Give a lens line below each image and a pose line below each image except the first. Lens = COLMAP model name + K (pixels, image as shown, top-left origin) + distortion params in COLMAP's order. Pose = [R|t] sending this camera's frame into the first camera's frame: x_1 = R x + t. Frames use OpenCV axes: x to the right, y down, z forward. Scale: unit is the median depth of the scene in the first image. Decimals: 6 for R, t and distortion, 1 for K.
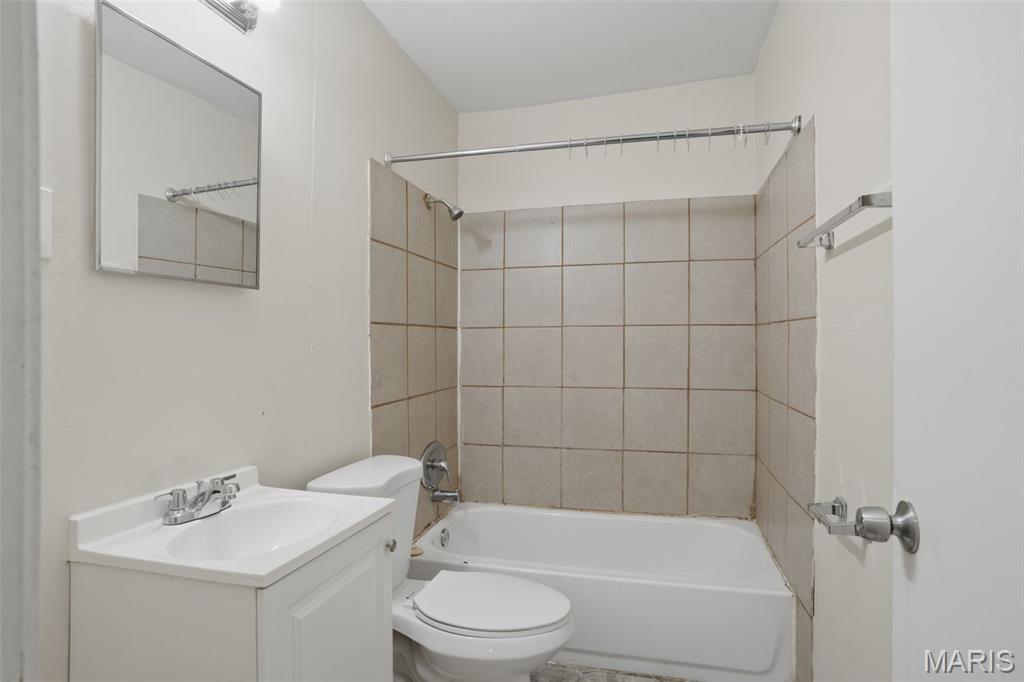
lens RADIAL K [[537.4, 0, 507.3], [0, 537.4, 346.0], [0, 0, 1]] dist [-0.071229, 0.035849]
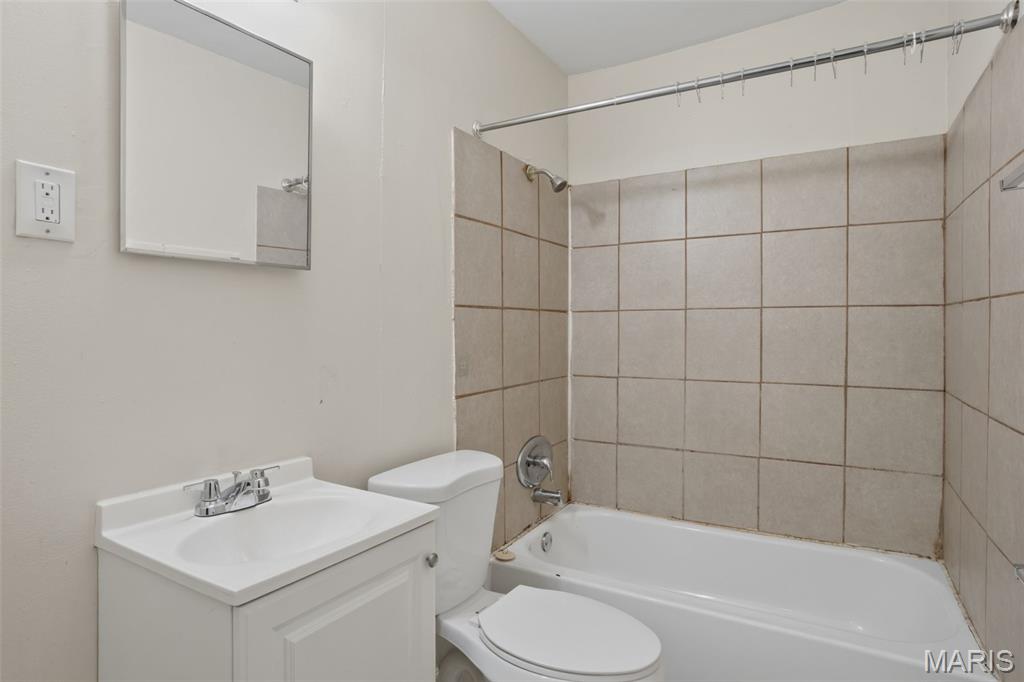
lens RADIAL K [[547.7, 0, 510.6], [0, 547.7, 334.6], [0, 0, 1]] dist [-0.075226, 0.043056]
pose [[0.962849, 0.004111, -0.270011, 0.075099], [-0.002893, 0.999984, 0.004908, 0.001041], [0.270026, -0.003945, 0.962845, 0.095765]]
